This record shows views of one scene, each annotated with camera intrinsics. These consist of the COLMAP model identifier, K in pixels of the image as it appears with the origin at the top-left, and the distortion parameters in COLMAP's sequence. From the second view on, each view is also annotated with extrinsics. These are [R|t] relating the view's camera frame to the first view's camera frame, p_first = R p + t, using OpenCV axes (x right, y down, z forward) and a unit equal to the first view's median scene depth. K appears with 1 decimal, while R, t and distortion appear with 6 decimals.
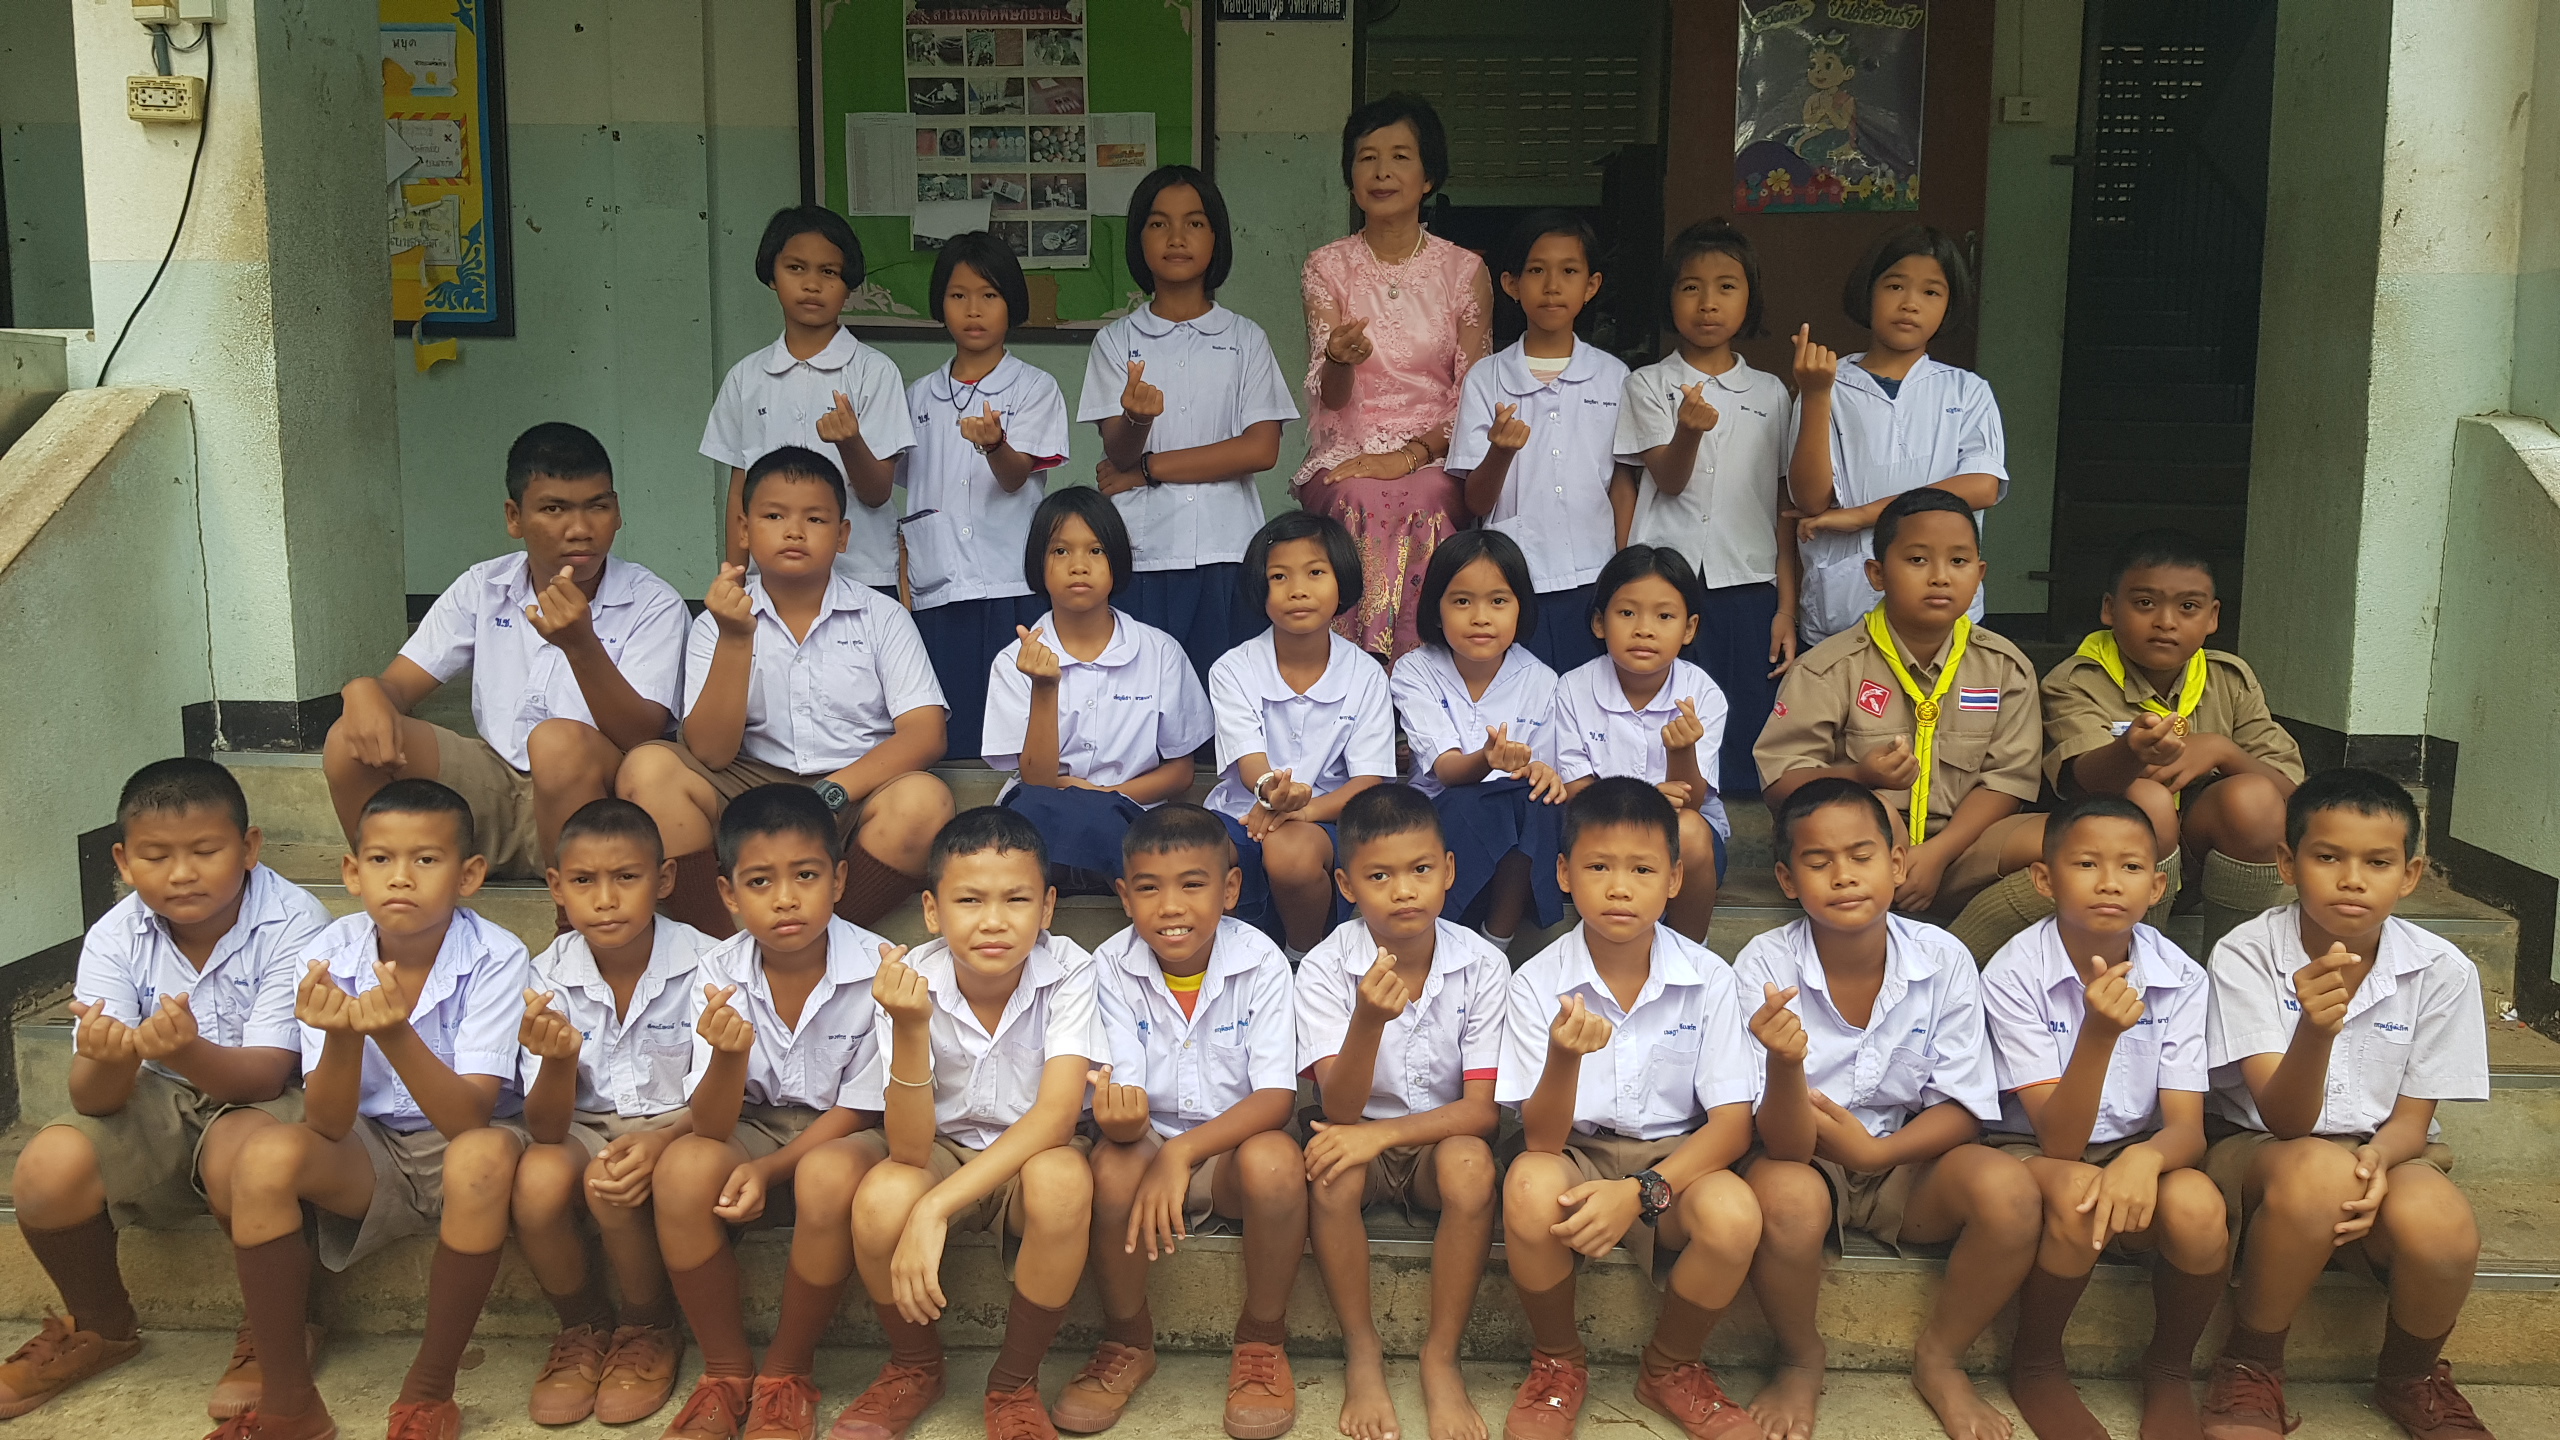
lens RADIAL K [[2117.6, 0, 1280.0], [0, 2117.6, 720.0], [0, 0, 1]] dist [0.064072, -0.129763]
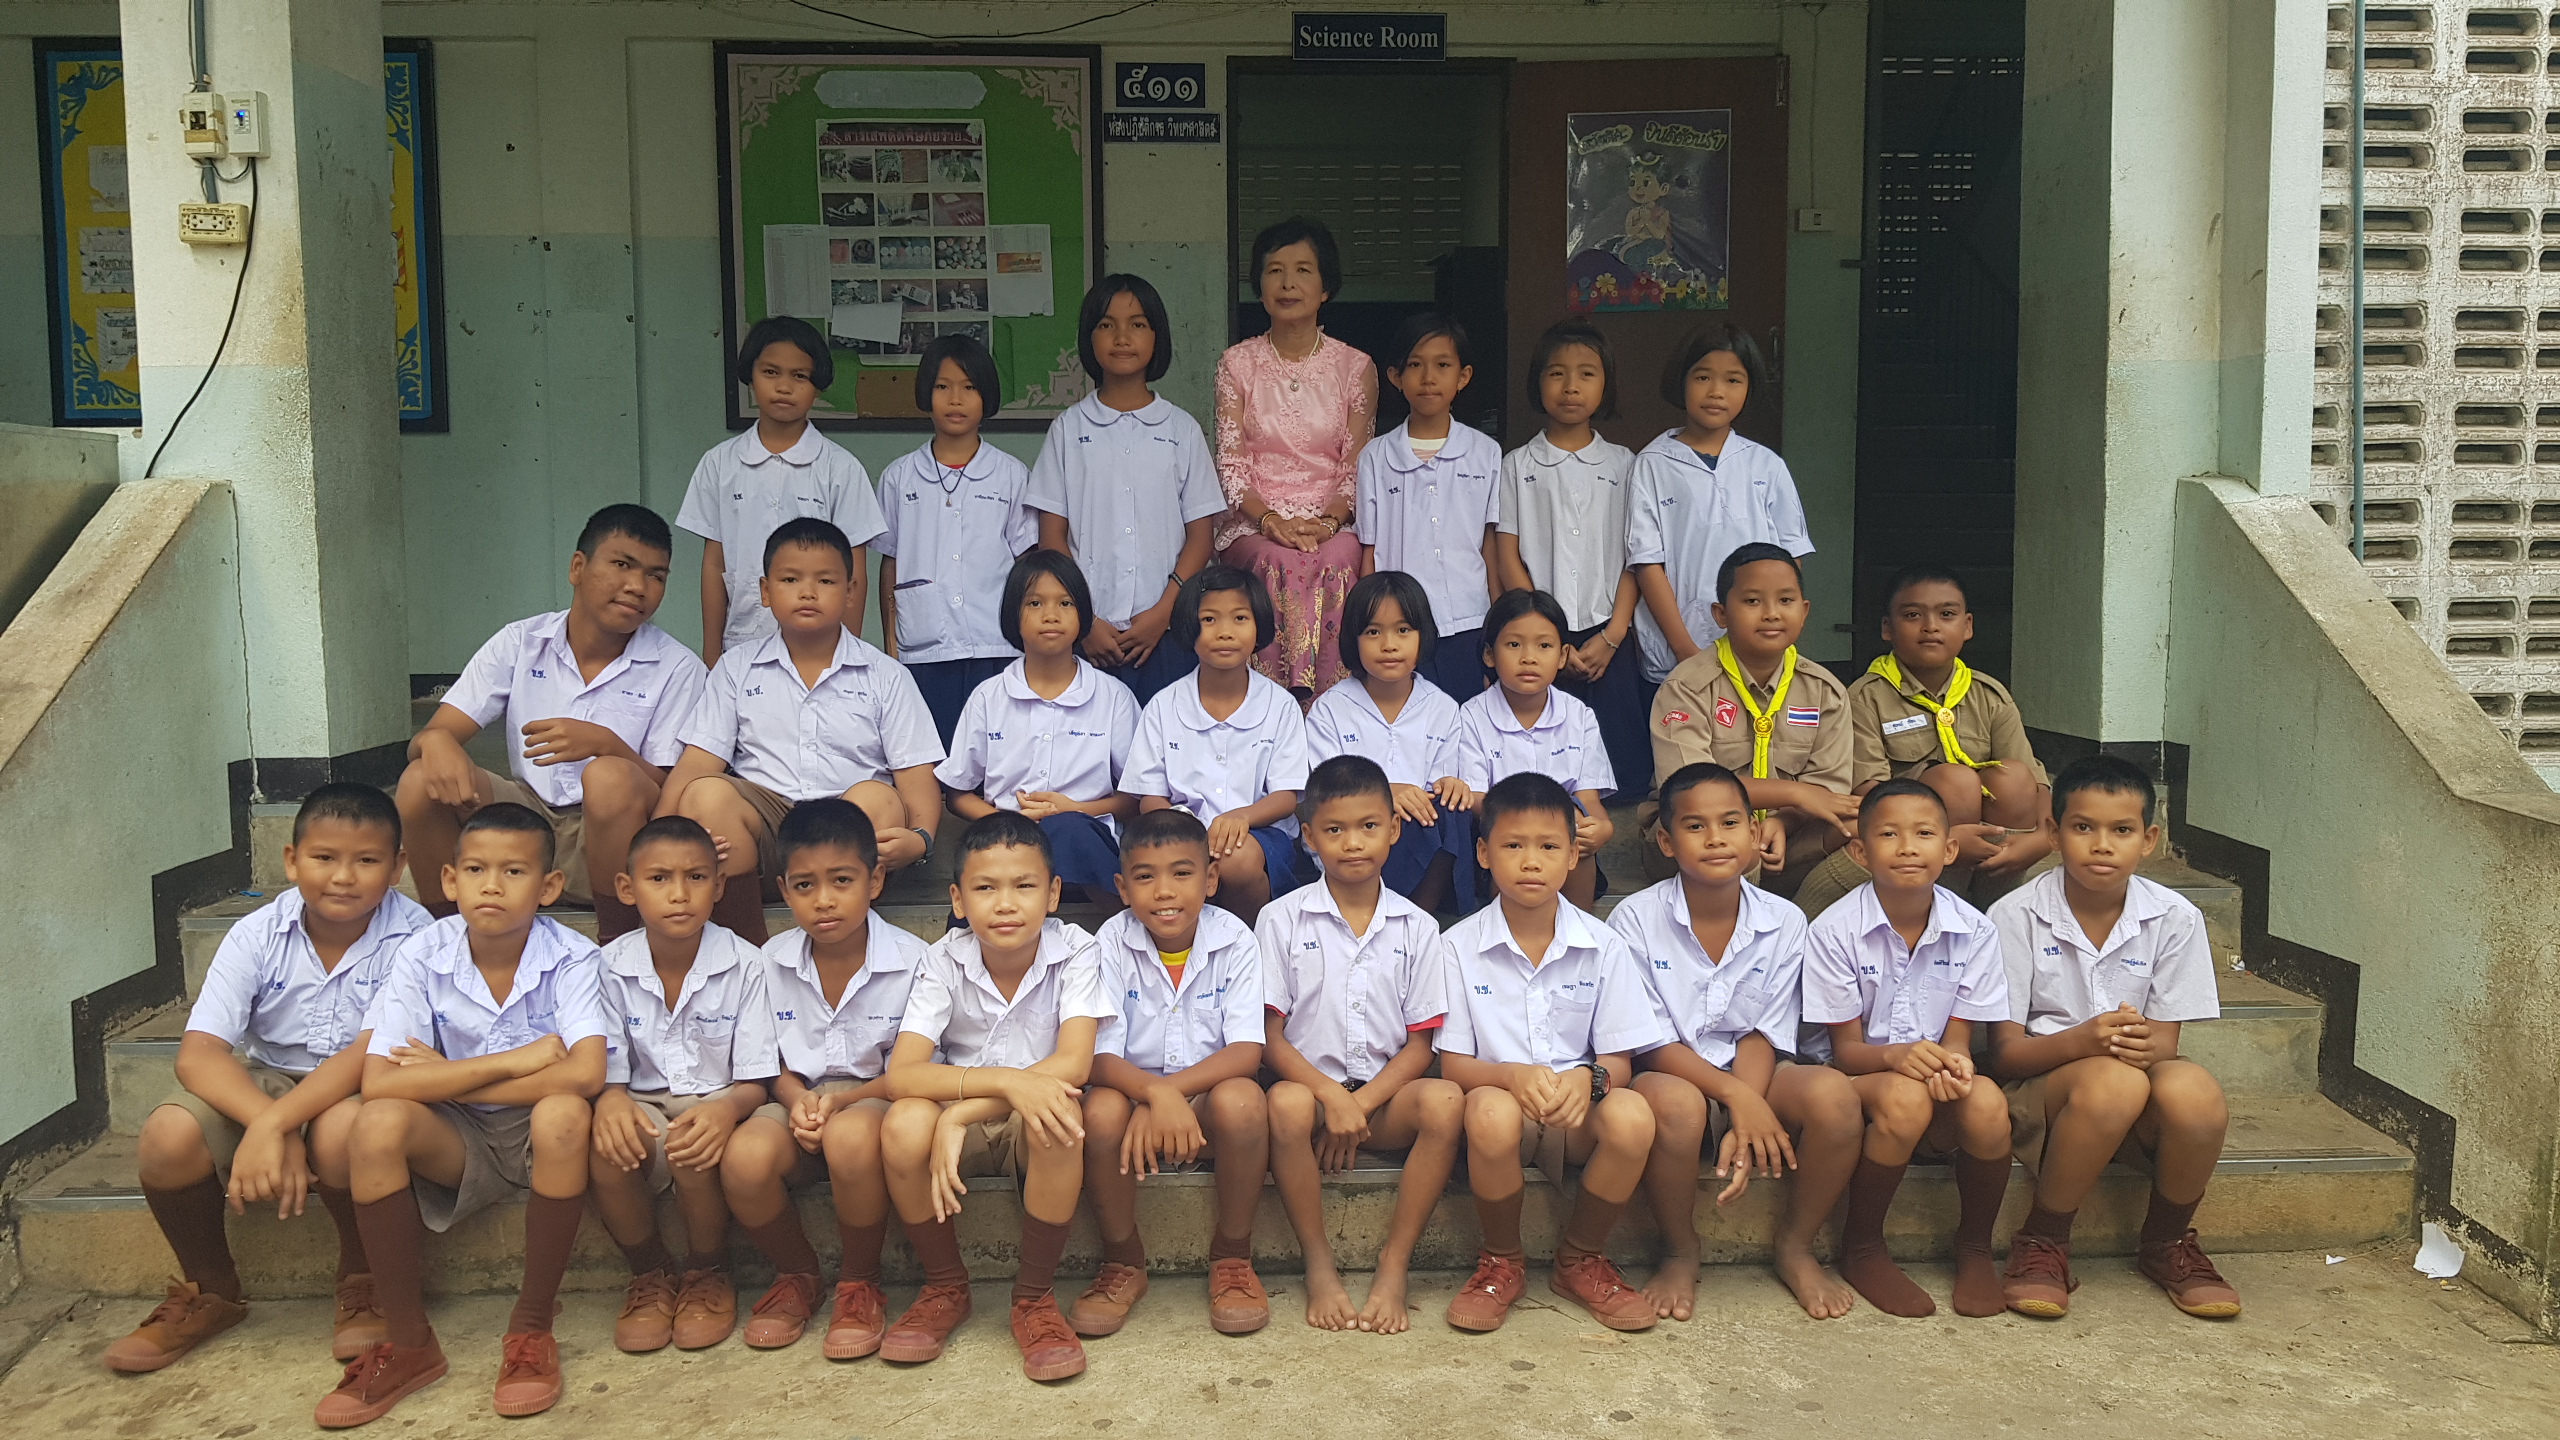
lens RADIAL K [[2117.6, 0, 1280.0], [0, 2117.6, 720.0], [0, 0, 1]] dist [0.064072, -0.129763]
pose [[0.996156, -0.022425, 0.084672, -0.062645], [0.025862, 0.998876, -0.039718, 0.030374], [-0.083686, 0.041755, 0.995617, -0.160199]]
